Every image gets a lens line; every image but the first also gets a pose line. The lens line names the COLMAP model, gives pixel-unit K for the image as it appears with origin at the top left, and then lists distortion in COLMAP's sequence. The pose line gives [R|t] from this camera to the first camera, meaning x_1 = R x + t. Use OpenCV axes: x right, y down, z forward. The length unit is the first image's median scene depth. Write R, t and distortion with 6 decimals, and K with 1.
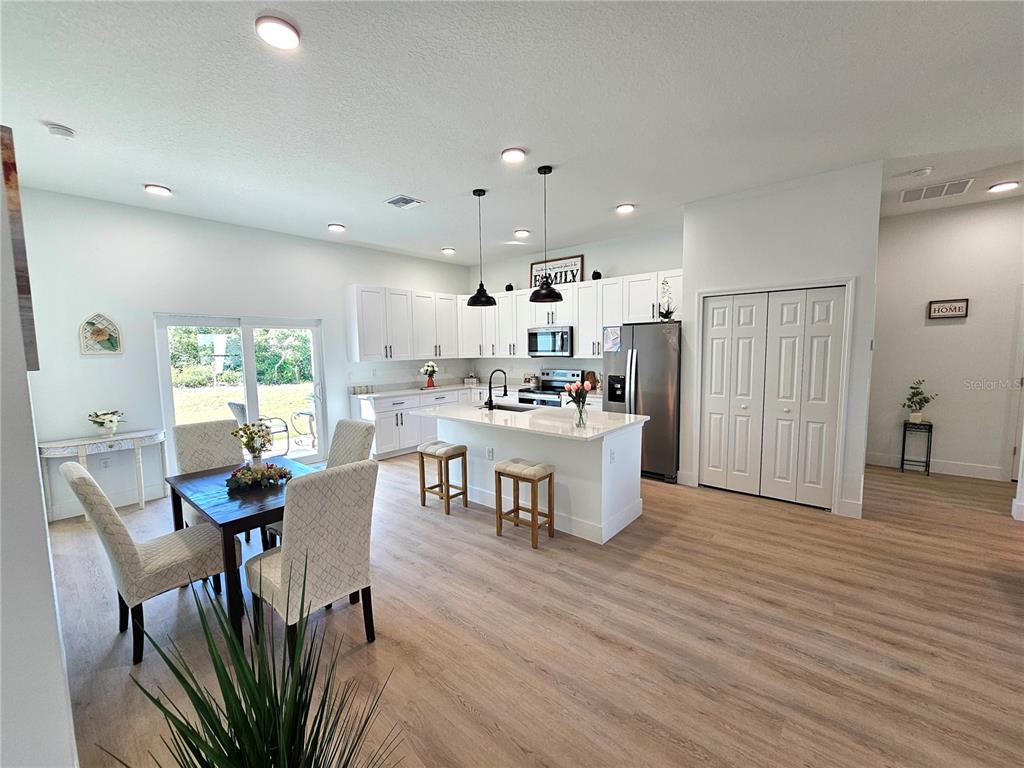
lens RADIAL K [[422.3, 0, 515.1], [0, 422.3, 387.0], [0, 0, 1]] dist [0.000195, 0.001105]
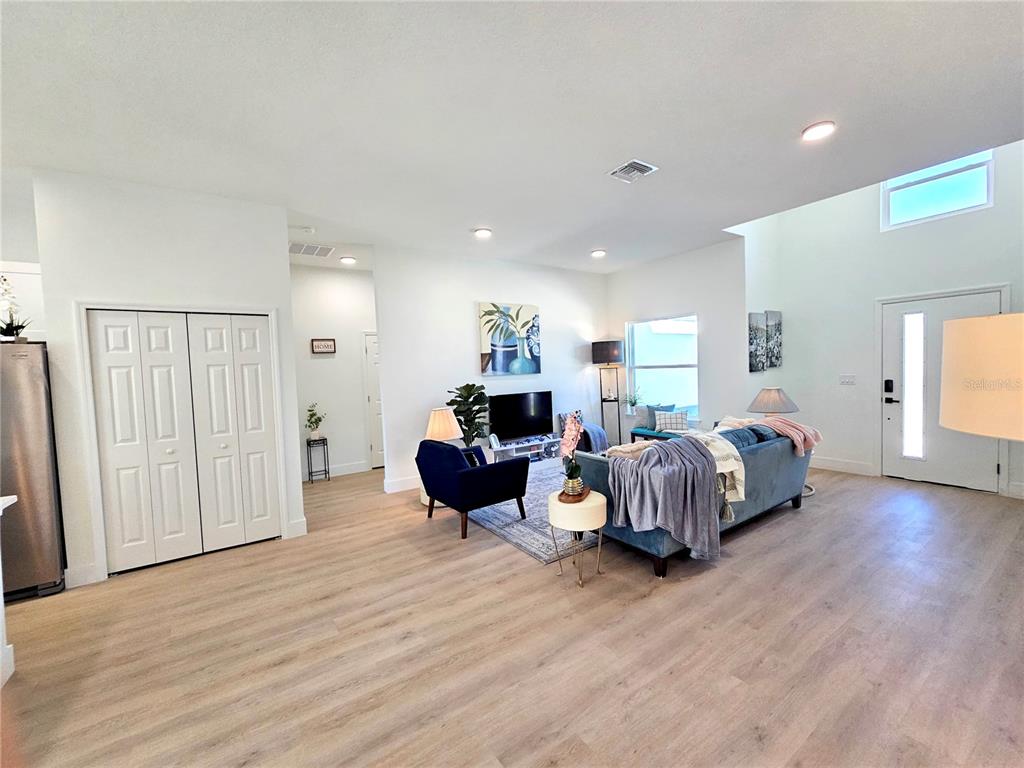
lens RADIAL K [[422.3, 0, 517.0], [0, 422.3, 382.7], [0, 0, 1]] dist [0.000195, 0.001105]
pose [[0.274404, -0.030413, 0.961133, -0.049882], [0.126589, 0.991944, -0.004753, 0.005689], [-0.953246, 0.122974, 0.276044, 0.154020]]
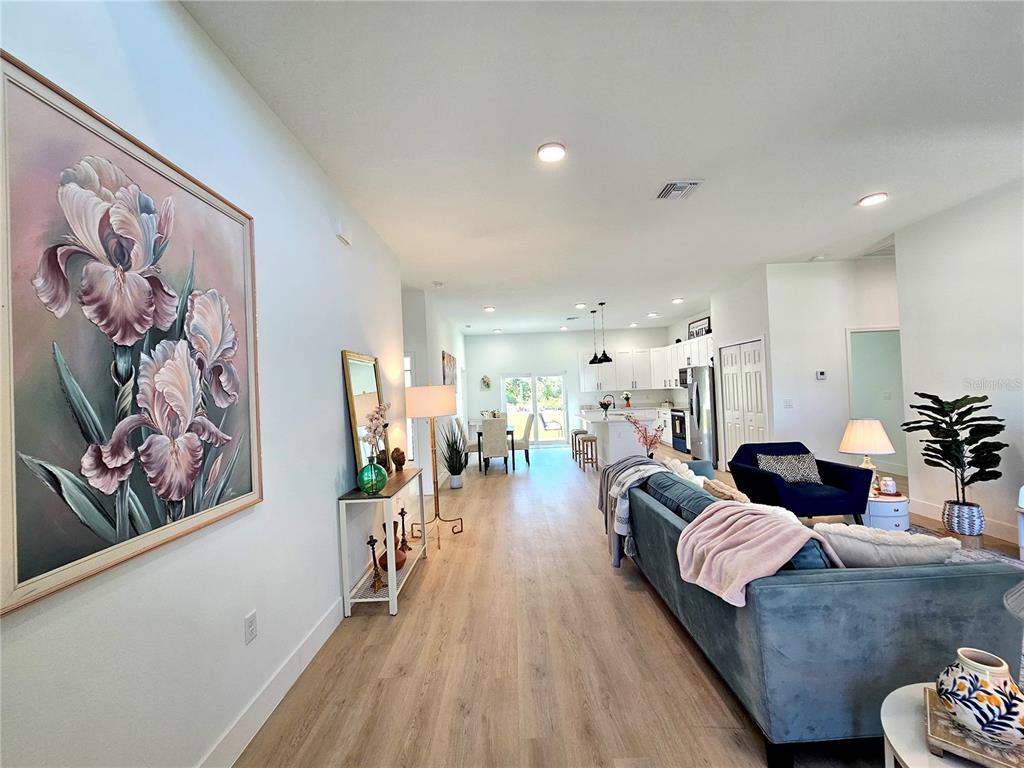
lens RADIAL K [[422.3, 0, 513.5], [0, 422.3, 387.4], [0, 0, 1]] dist [0.000195, 0.001105]
pose [[0.644762, -0.019760, -0.764128, 1.344926], [-0.039970, 0.997427, -0.059519, 0.068554], [0.763338, 0.068917, 0.642313, -0.681883]]
